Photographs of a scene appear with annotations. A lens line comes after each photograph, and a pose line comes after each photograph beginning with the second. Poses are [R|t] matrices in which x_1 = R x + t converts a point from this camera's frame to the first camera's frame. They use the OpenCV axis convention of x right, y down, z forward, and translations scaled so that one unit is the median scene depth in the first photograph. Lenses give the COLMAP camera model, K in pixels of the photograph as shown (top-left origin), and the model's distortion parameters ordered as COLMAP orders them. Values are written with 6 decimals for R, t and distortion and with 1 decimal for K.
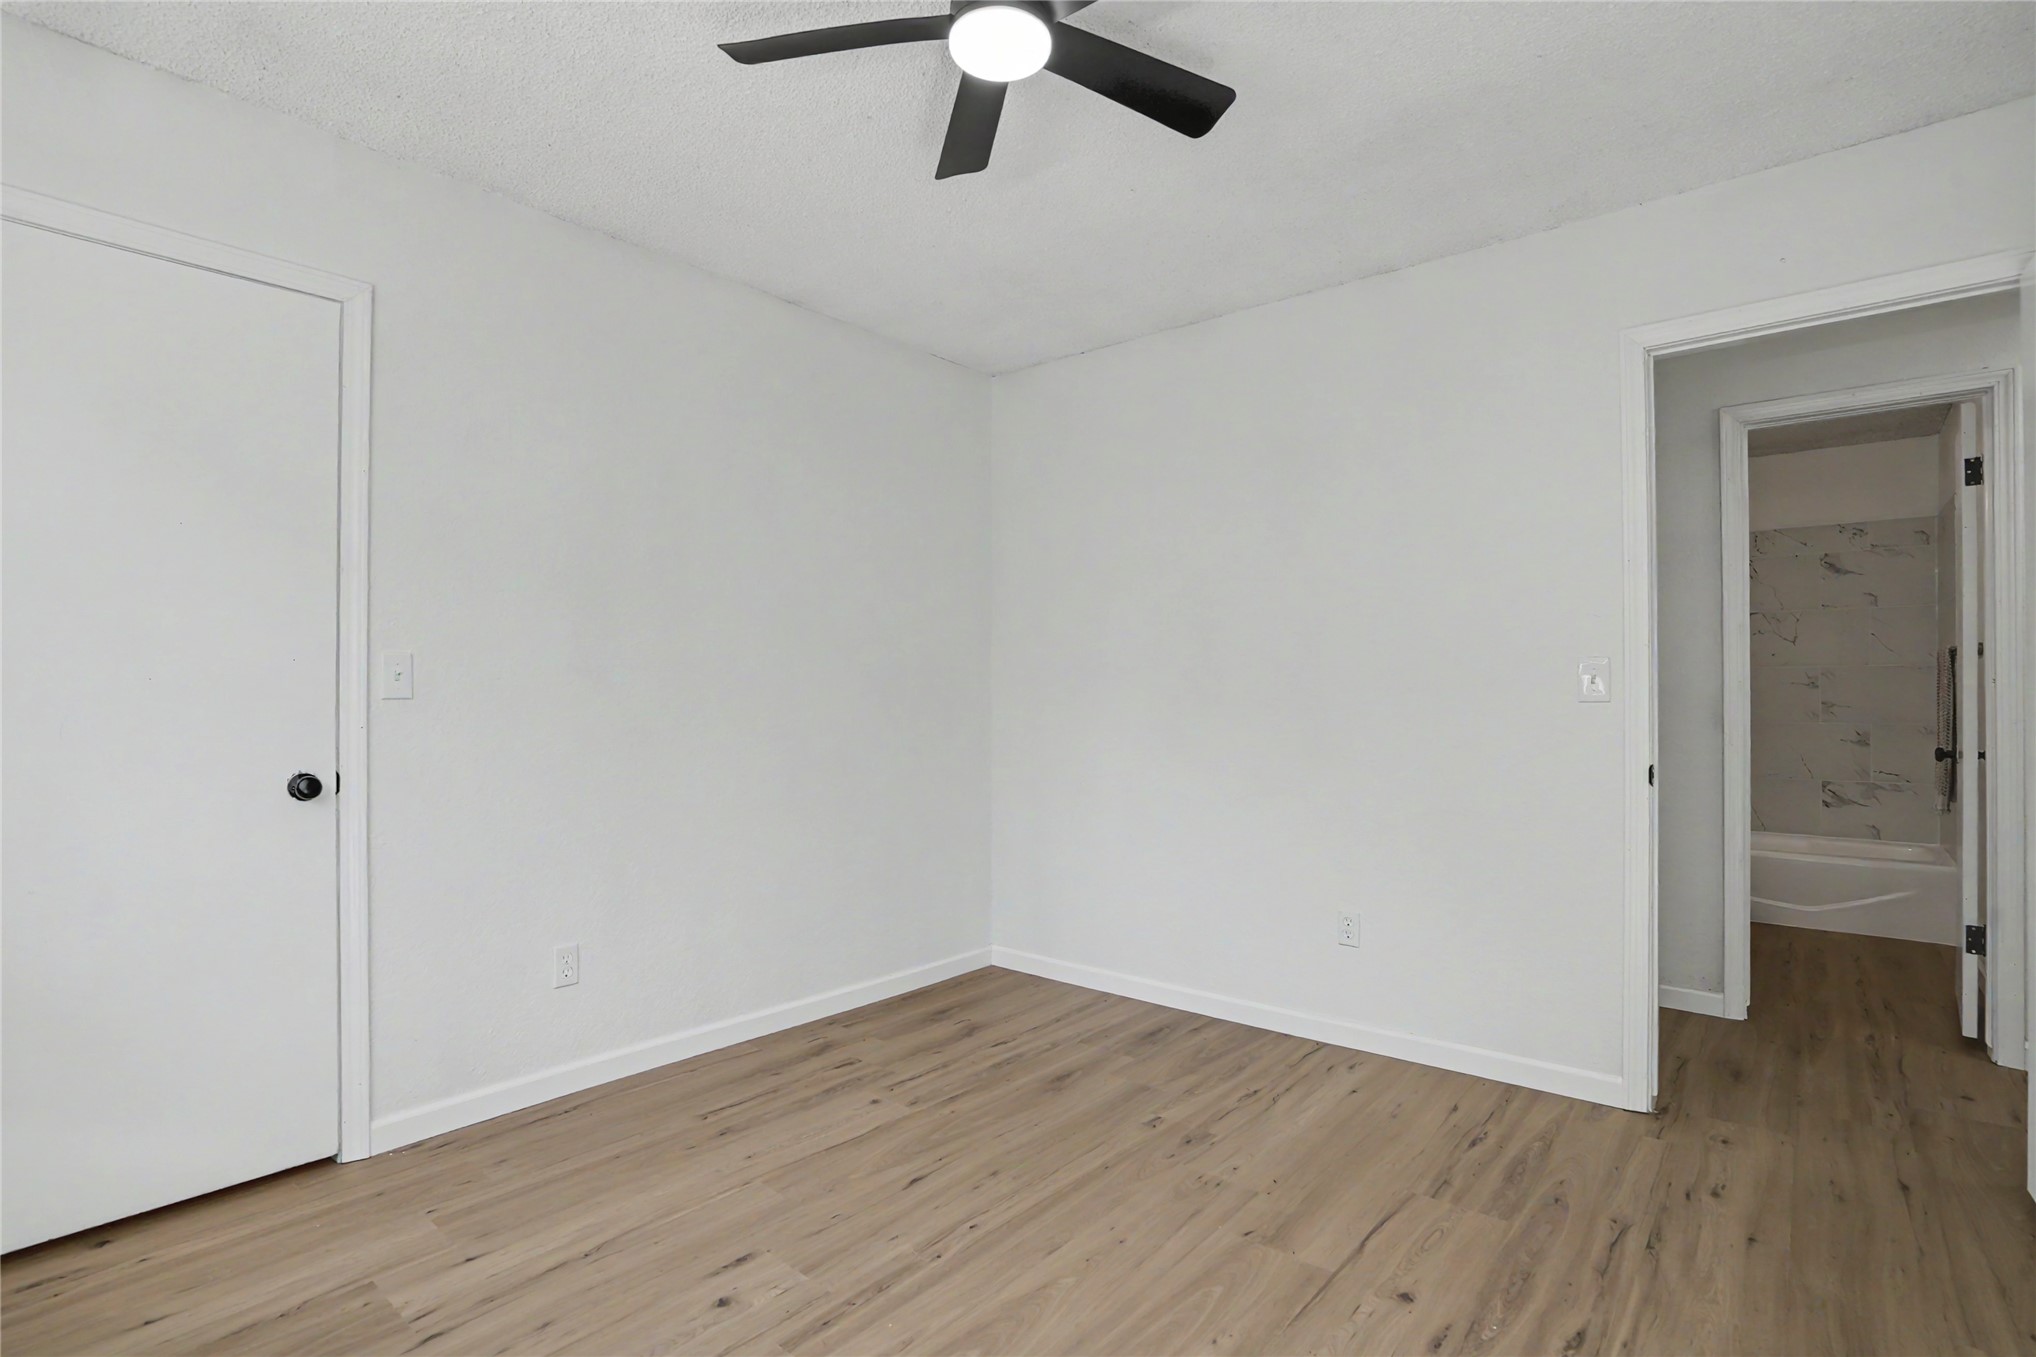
lens RADIAL K [[967.0, 0, 1022.7], [0, 967.0, 686.1], [0, 0, 1]] dist [-0.052840, 0.023913]
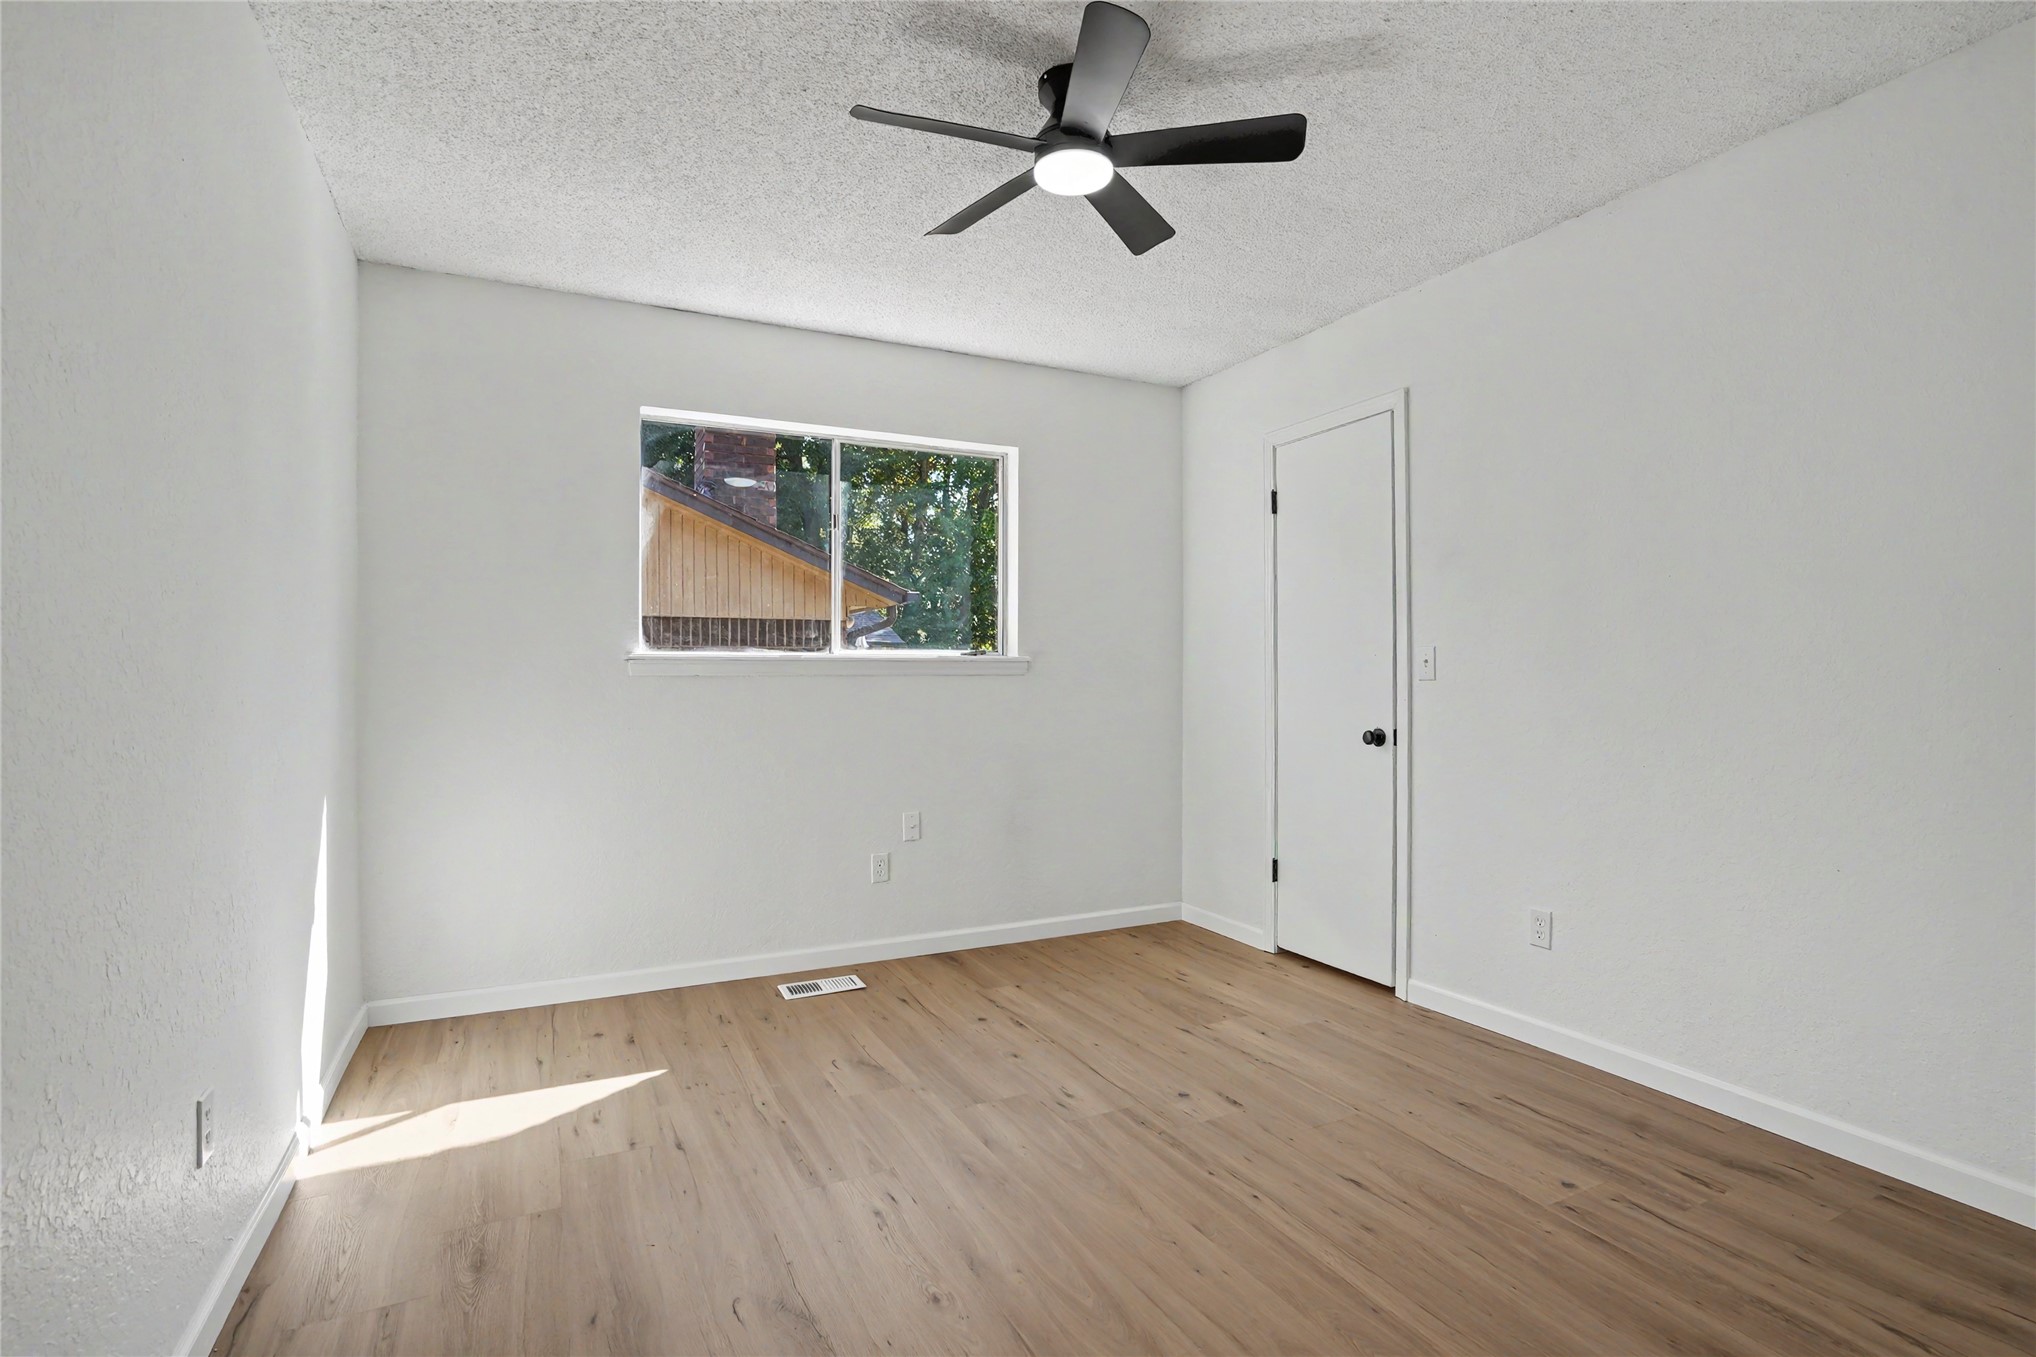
lens RADIAL K [[967.0, 0, 1022.7], [0, 967.0, 686.1], [0, 0, 1]] dist [-0.052840, 0.023913]
pose [[-0.394794, 0.002456, -0.918767, 0.892175], [0.011655, 0.999929, -0.002336, 0.018453], [0.918696, -0.011631, -0.394794, 1.072824]]
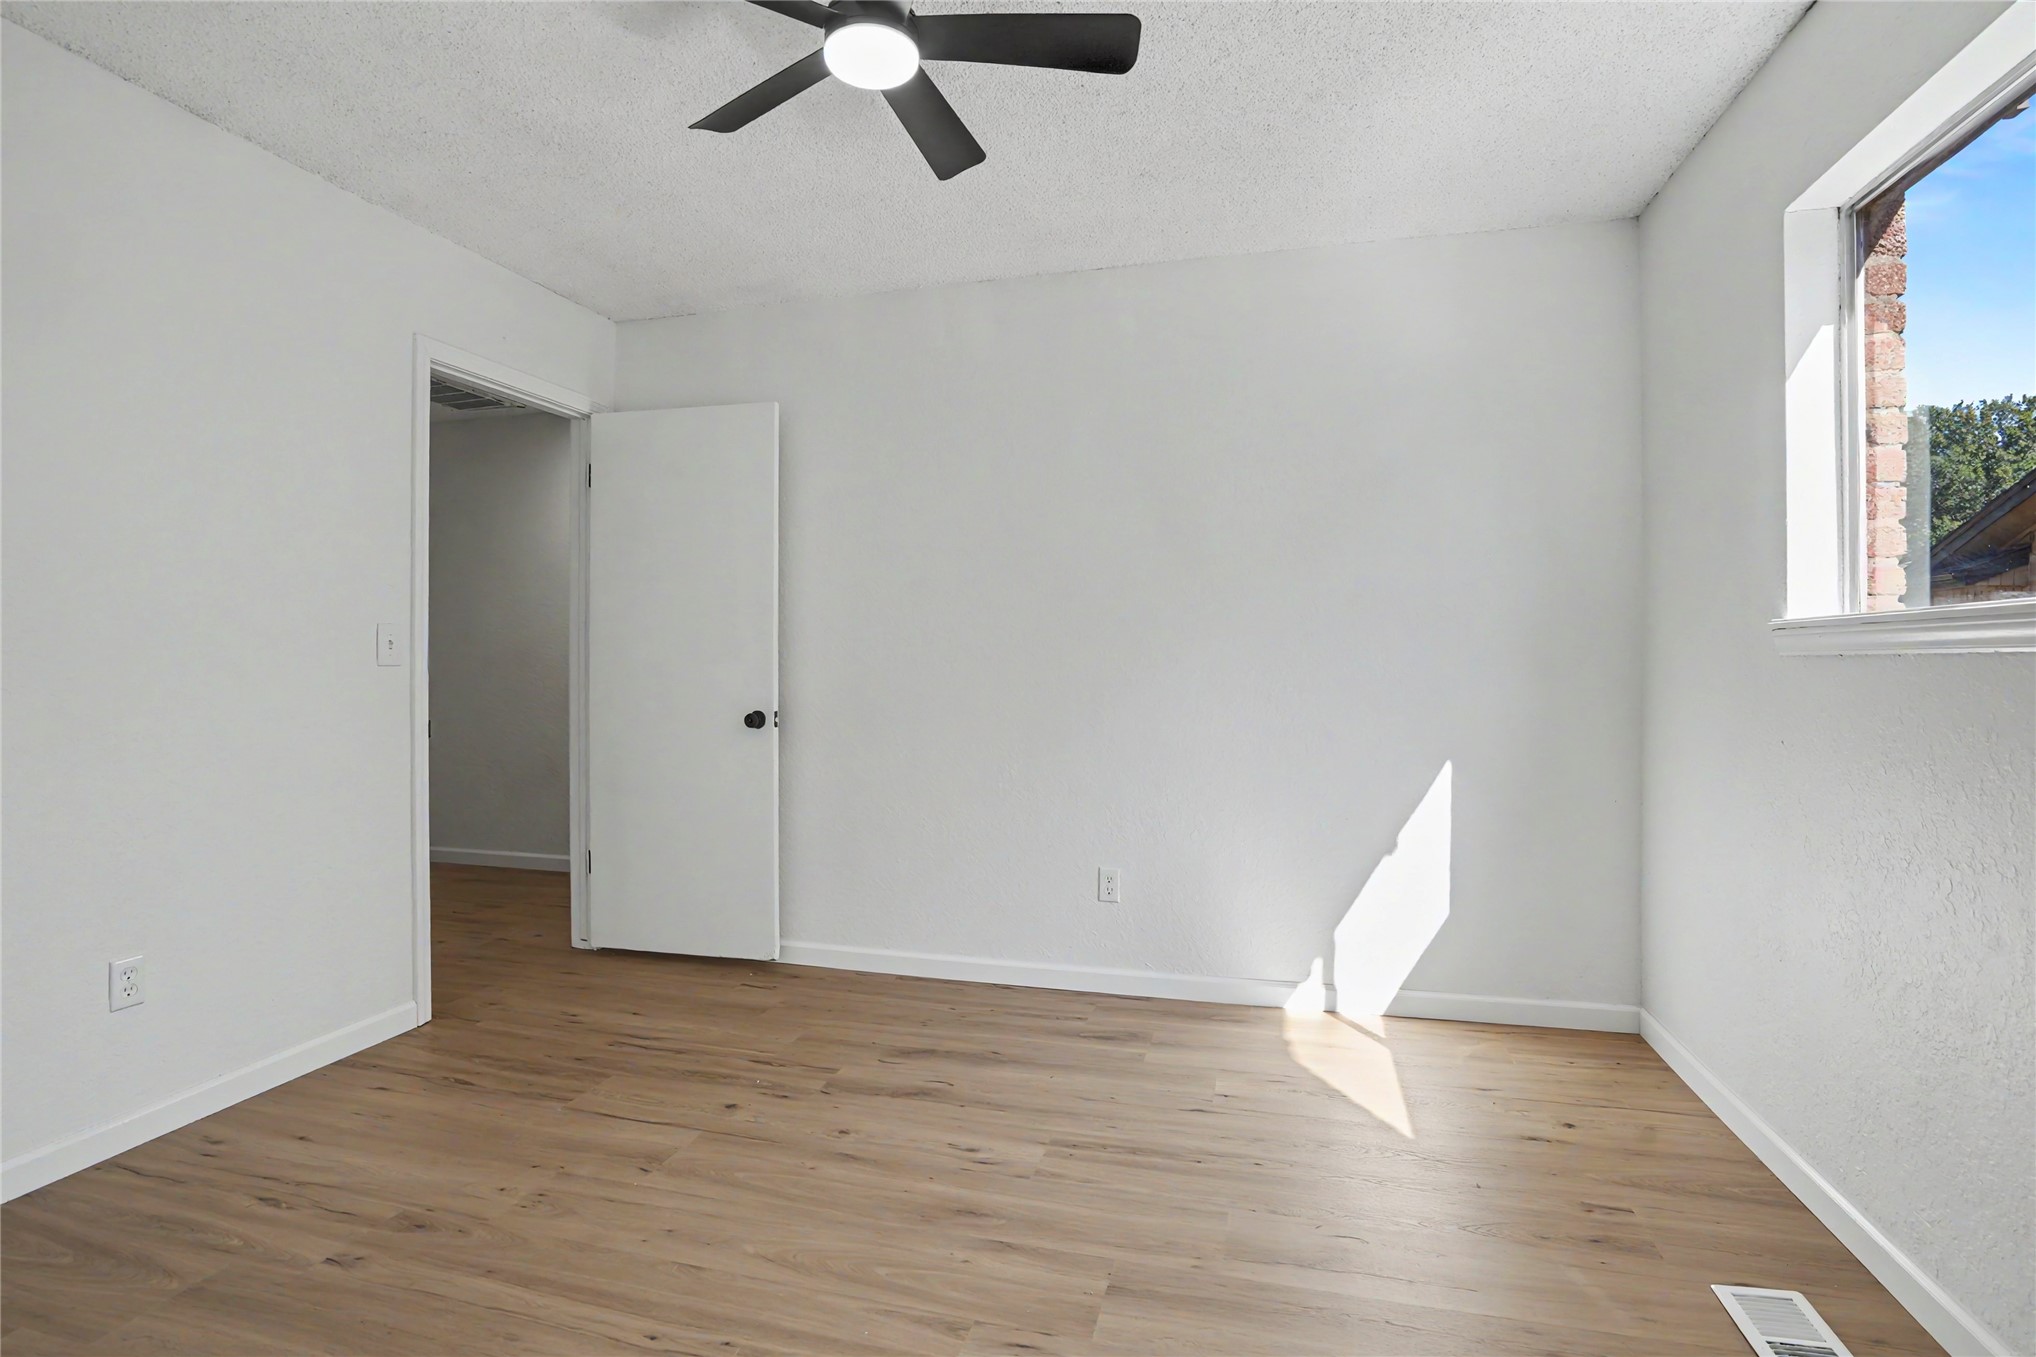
lens RADIAL K [[949.0, 0, 1011.0], [0, 949.0, 672.9], [0, 0, 1]] dist [-0.054360, 0.019480]
pose [[-0.416136, -0.002139, 0.909300, -0.781963], [-0.010782, 0.999939, -0.002582, 0.020317], [-0.909238, -0.010878, -0.416134, 0.957978]]
